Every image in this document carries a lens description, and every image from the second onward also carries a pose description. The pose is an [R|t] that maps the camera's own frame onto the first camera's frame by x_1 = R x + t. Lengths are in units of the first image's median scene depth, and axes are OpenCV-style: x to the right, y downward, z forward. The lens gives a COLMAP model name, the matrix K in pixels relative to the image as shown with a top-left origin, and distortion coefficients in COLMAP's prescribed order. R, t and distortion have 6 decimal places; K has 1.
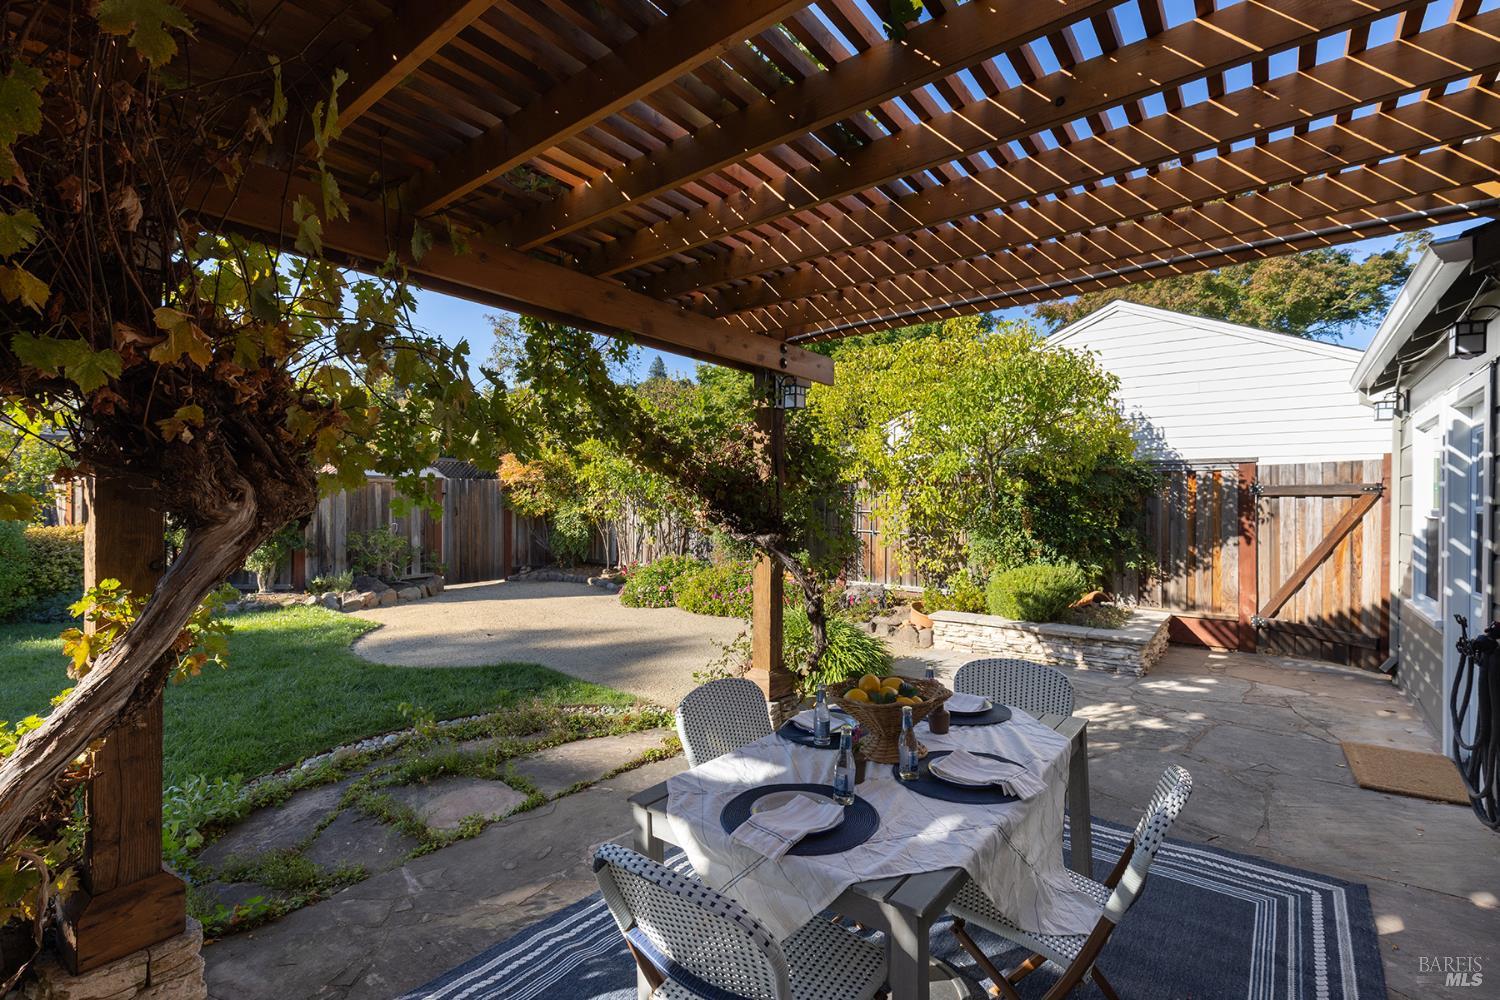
lens RADIAL K [[674.5, 0, 768.1], [0, 674.5, 502.2], [0, 0, 1]] dist [0.007774, -0.000610]
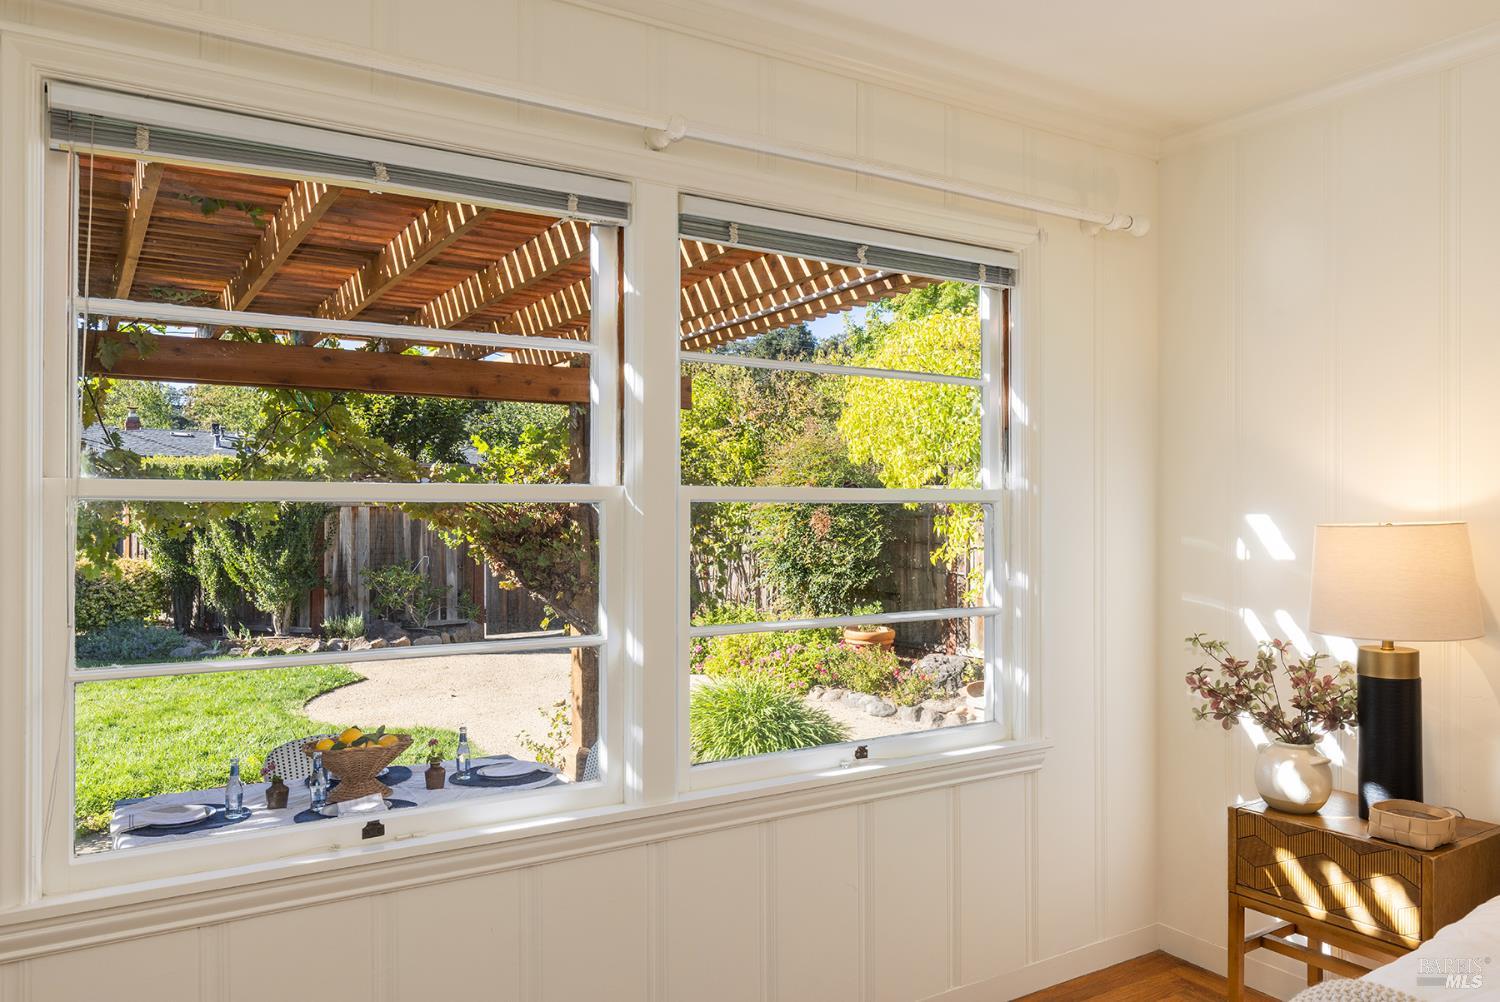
lens RADIAL K [[1083.3, 0, 753.7], [0, 1083.3, 503.1], [0, 0, 1]] dist [0.013903, -0.008456]
pose [[0.935149, -0.010284, -0.354104, 0.324244], [0.007120, 0.999922, -0.010236, -0.019623], [0.354182, 0.007051, 0.935150, -0.099180]]
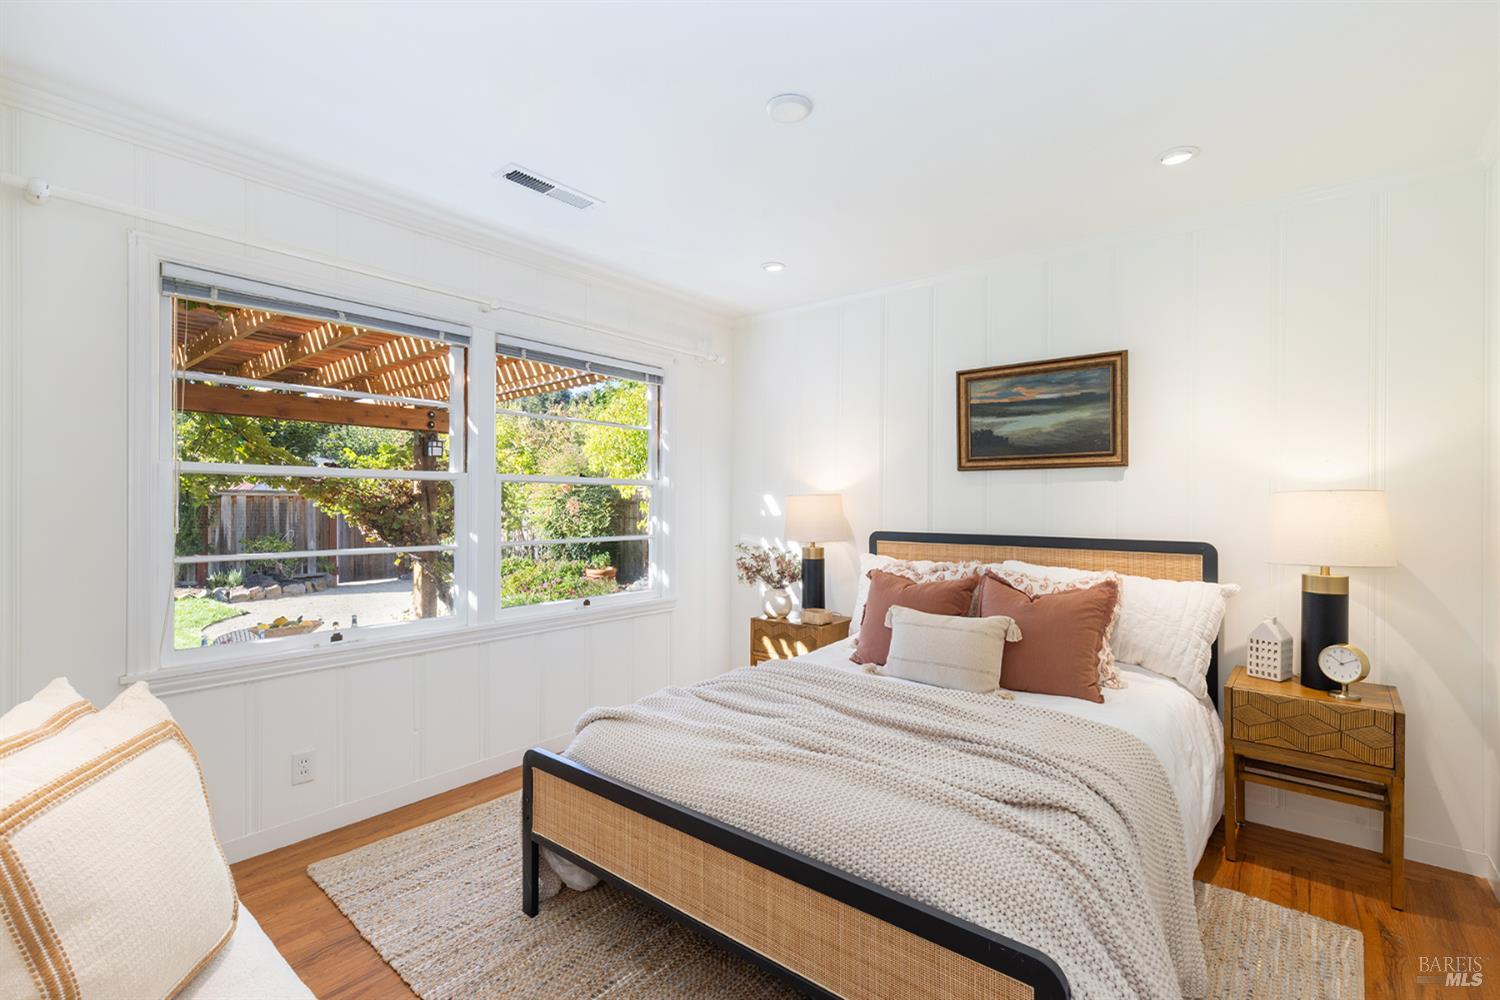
lens RADIAL K [[674.5, 0, 762.2], [0, 674.5, 504.1], [0, 0, 1]] dist [0.007774, -0.000610]
pose [[0.999546, -0.005616, -0.029616, 0.357066], [0.005585, 0.999984, -0.001128, -0.010658], [0.029622, 0.000962, 0.999561, -0.191692]]
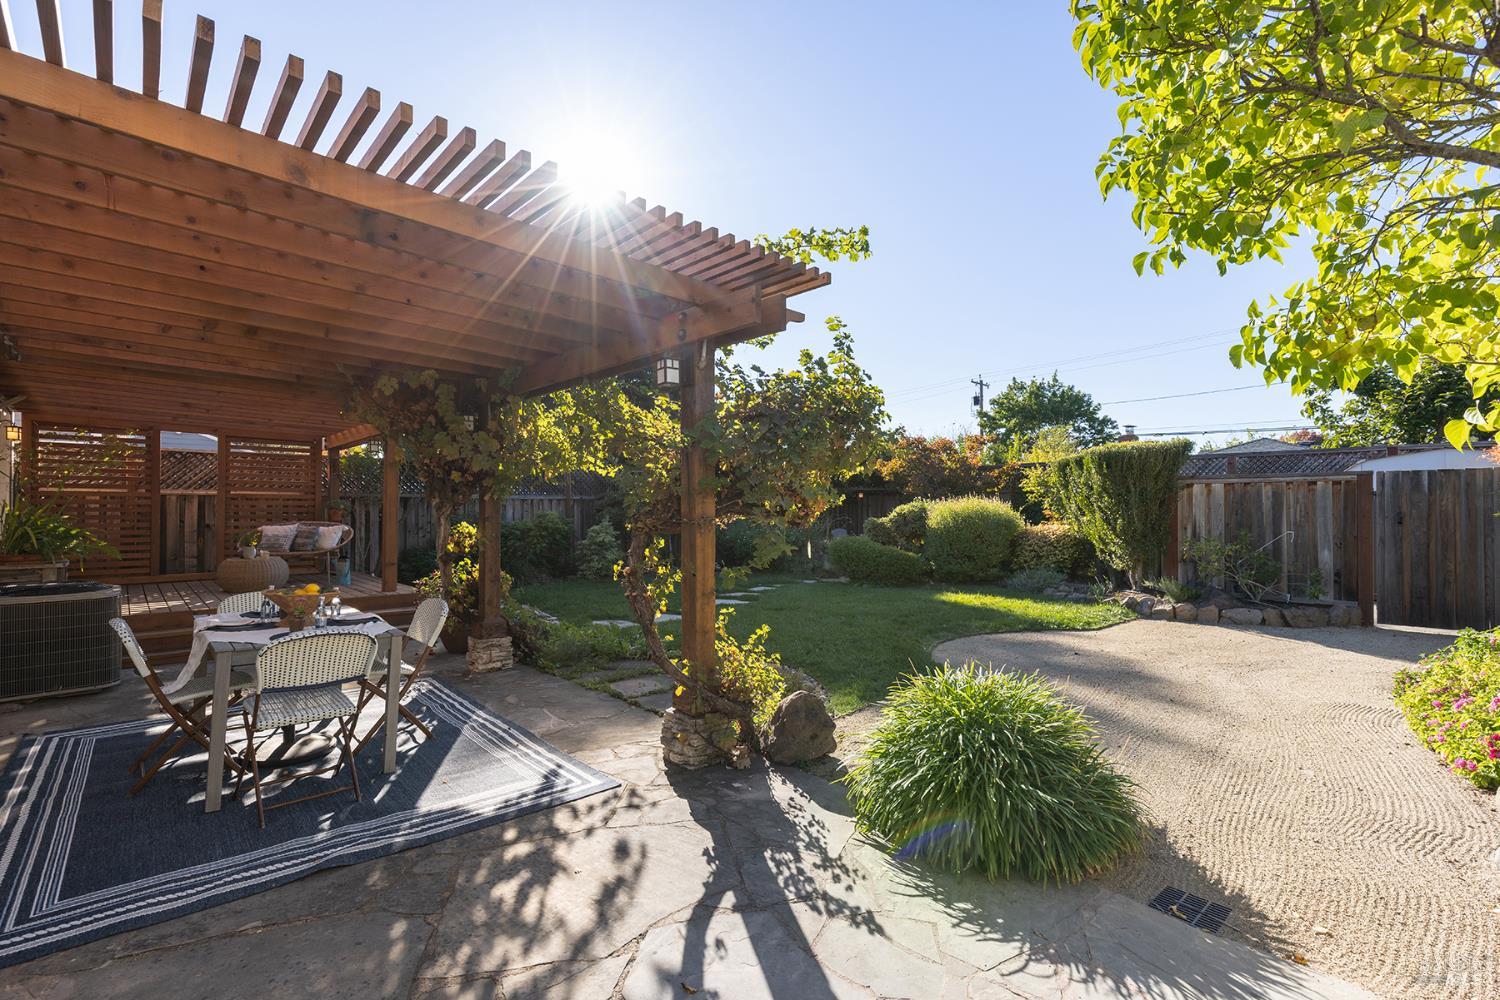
lens RADIAL K [[674.5, 0, 750.2], [0, 674.5, 504.8], [0, 0, 1]] dist [0.007774, -0.000610]
pose [[-0.167955, -0.013969, -0.985696, 0.407167], [-0.002518, 0.999902, -0.013741, 0.013347], [0.985792, 0.000174, -0.167973, 0.570080]]
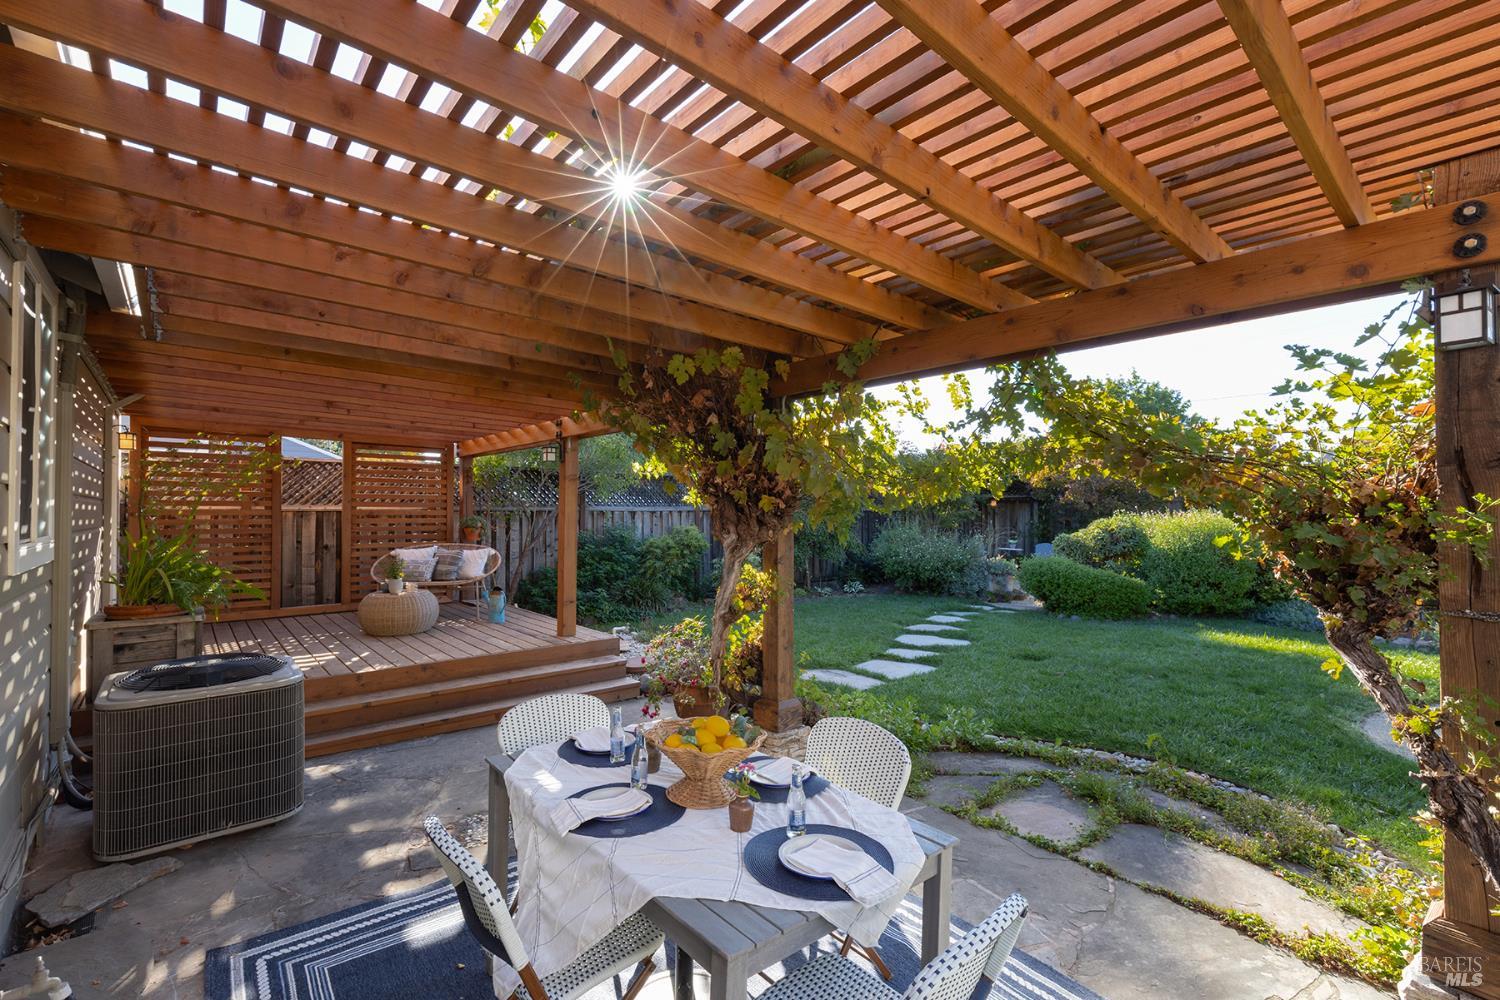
lens RADIAL K [[674.5, 0, 751.4], [0, 674.5, 505.6], [0, 0, 1]] dist [0.007774, -0.000610]
pose [[-0.213184, -0.014677, -0.976902, 0.262287], [-0.003229, 0.999892, -0.014318, -0.011770], [0.977007, 0.000102, -0.213208, 0.290715]]
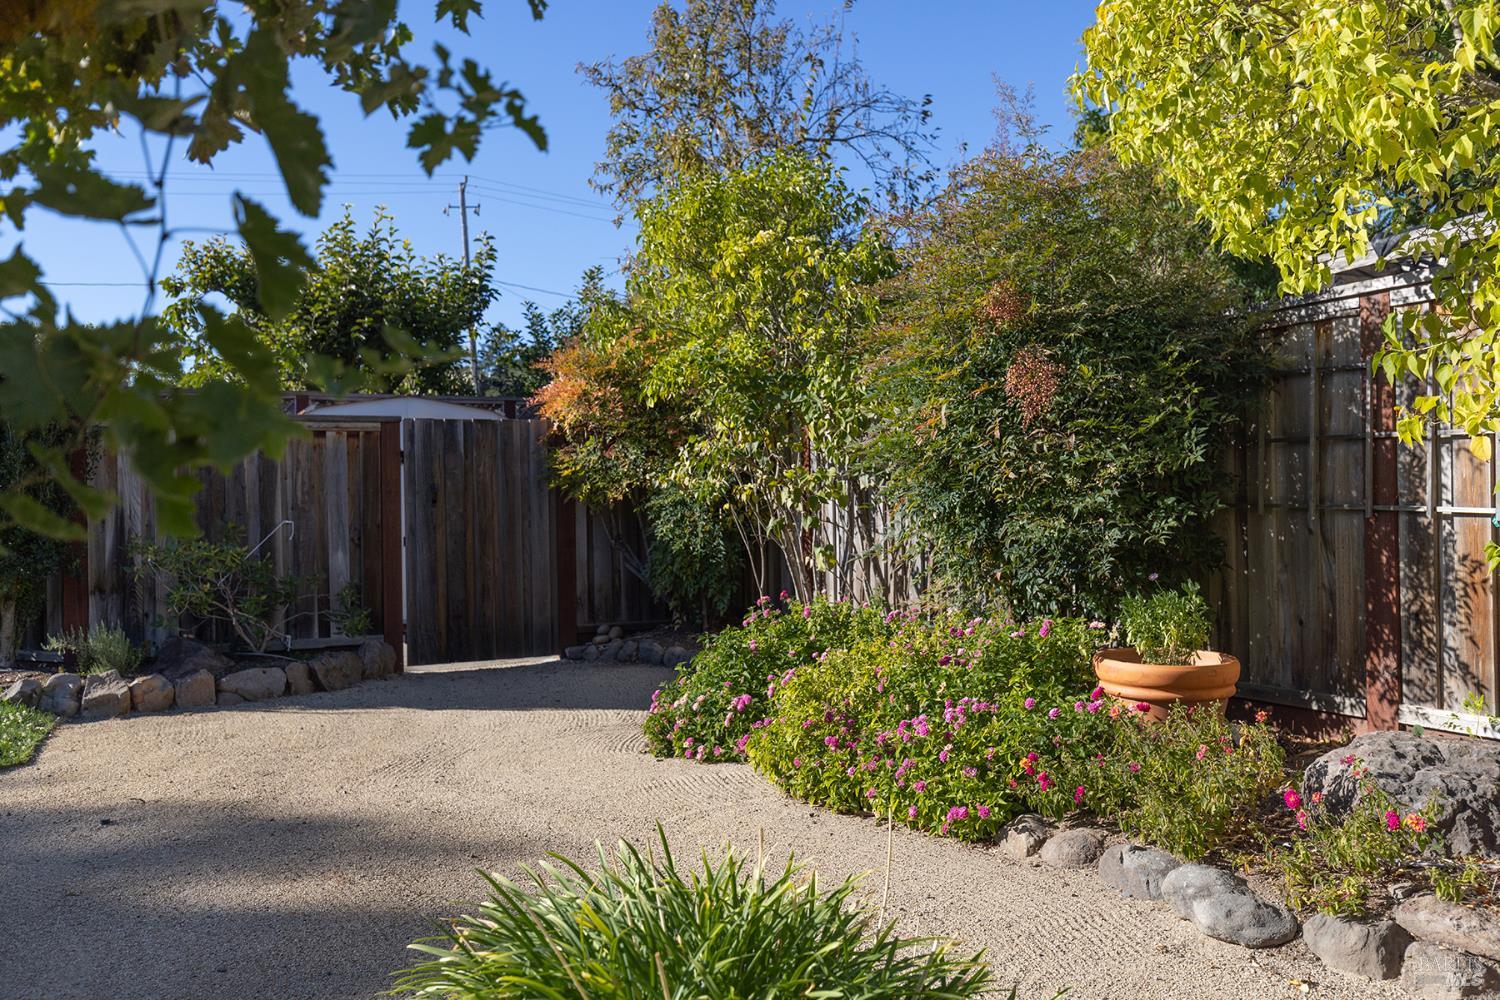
lens RADIAL K [[1302.2, 0, 756.3], [0, 1302.2, 512.1], [0, 0, 1]] dist [0.016742, 0.005989]
pose [[0.873810, -0.021886, -0.485775, 0.149087], [0.021546, 0.999748, -0.006287, 0.042370], [0.485790, -0.004972, 0.874062, 0.459683]]
